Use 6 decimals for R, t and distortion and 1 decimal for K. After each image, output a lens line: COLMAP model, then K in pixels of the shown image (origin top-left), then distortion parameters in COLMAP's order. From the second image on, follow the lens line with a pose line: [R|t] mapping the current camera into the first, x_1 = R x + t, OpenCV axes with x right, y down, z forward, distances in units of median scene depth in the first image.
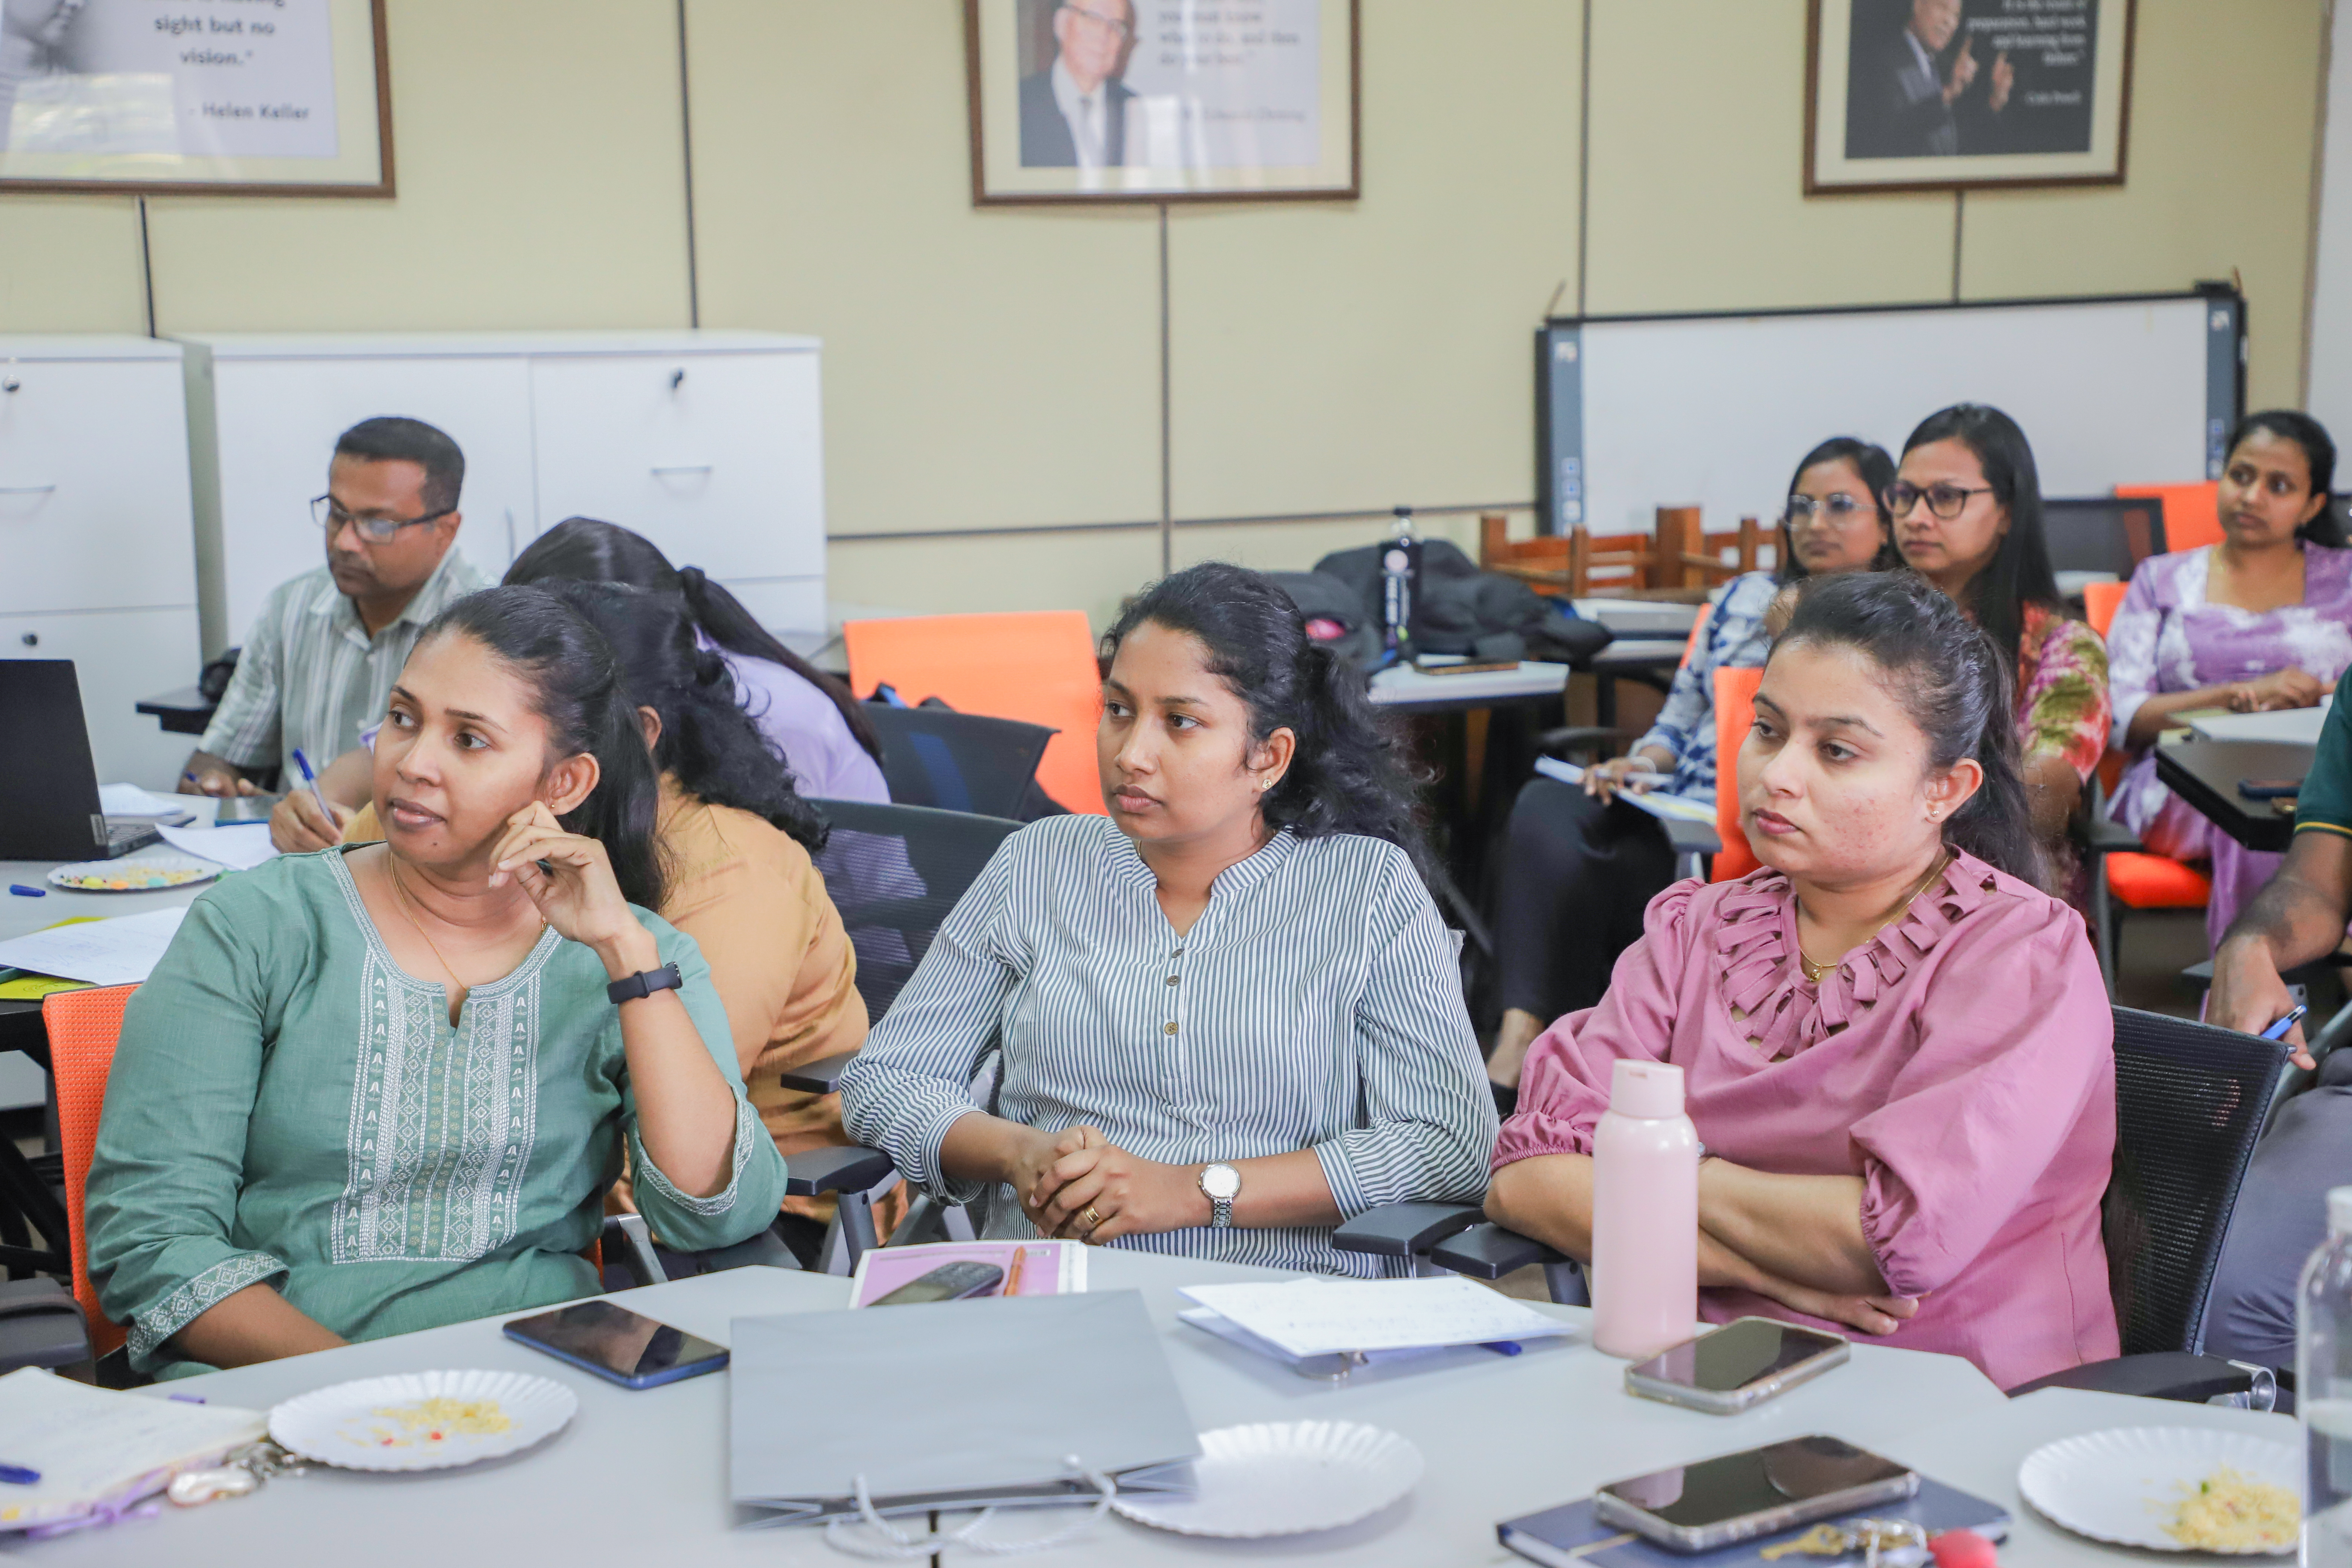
lens RADIAL K [[3543.5, 0, 1164.9], [0, 3543.5, 805.0], [0, 0, 1]] dist [0.247533, 0.000000]
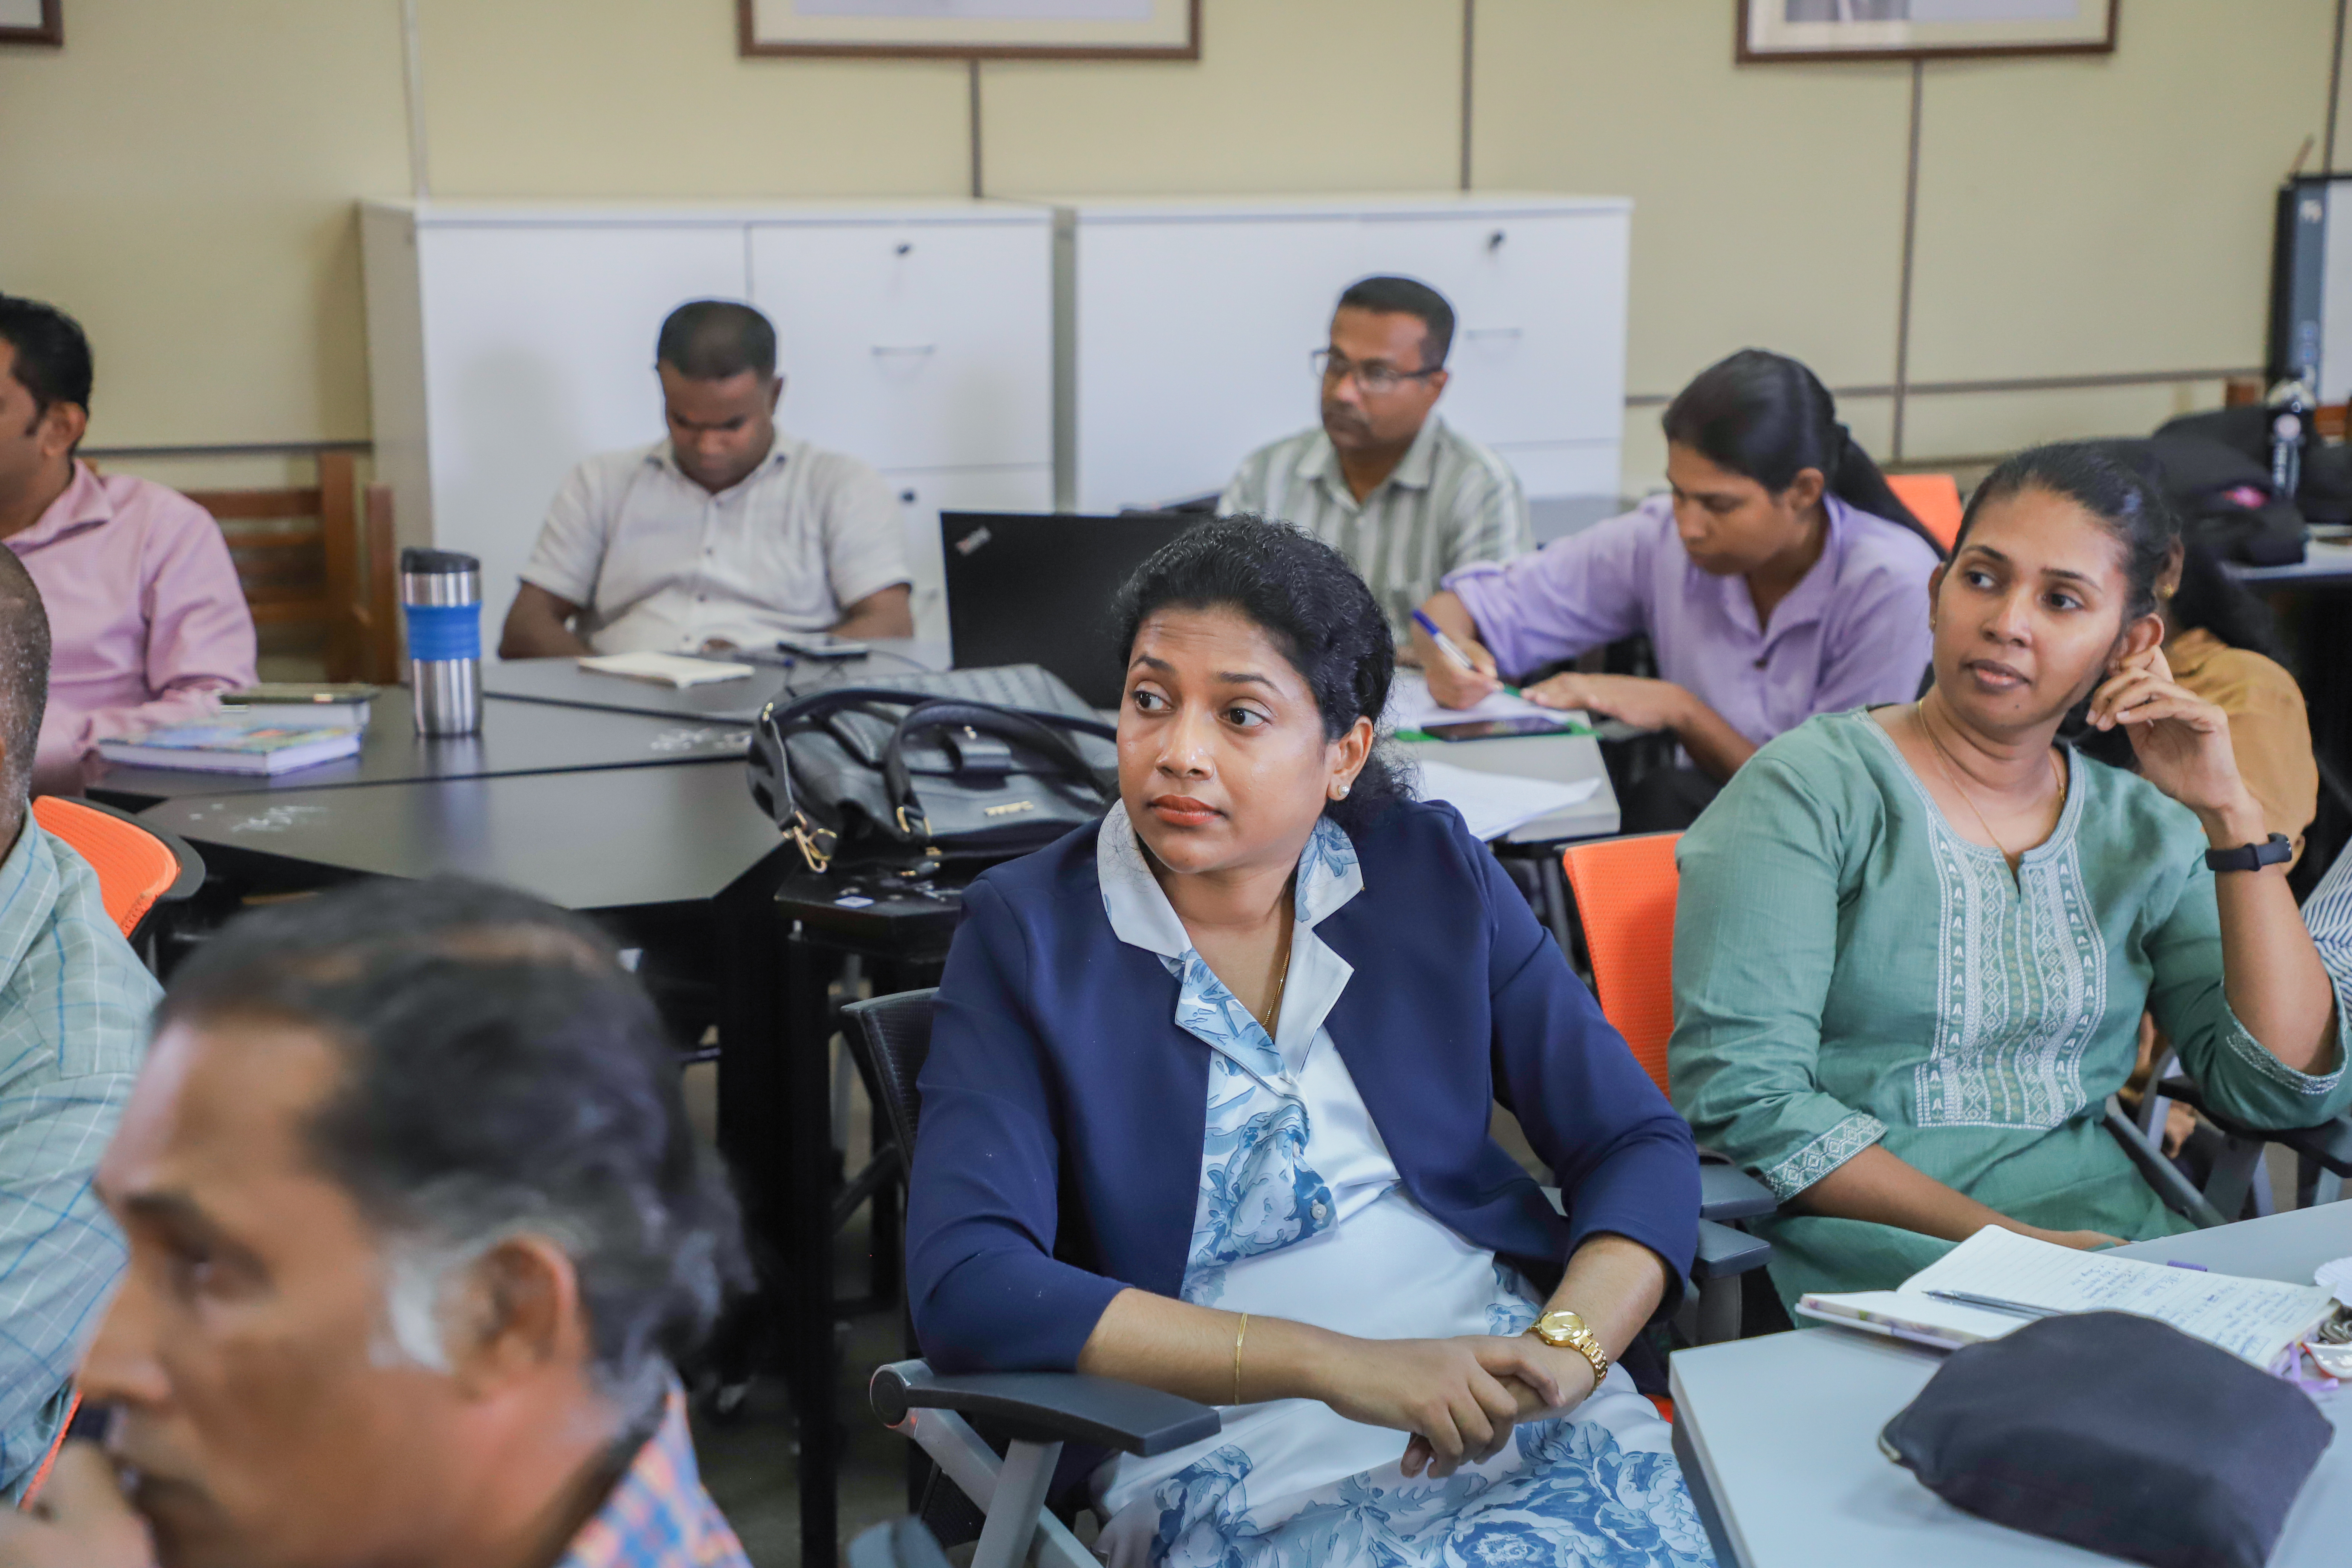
lens RADIAL K [[3494.2, 0, 1178.9], [0, 3494.2, 799.8], [0, 0, 1]] dist [0.246795, 0.000000]
pose [[0.998385, 0.020586, -0.052947, -0.213292], [-0.018641, 0.999143, 0.036961, 0.002688], [0.053663, -0.035915, 0.997913, 0.009331]]
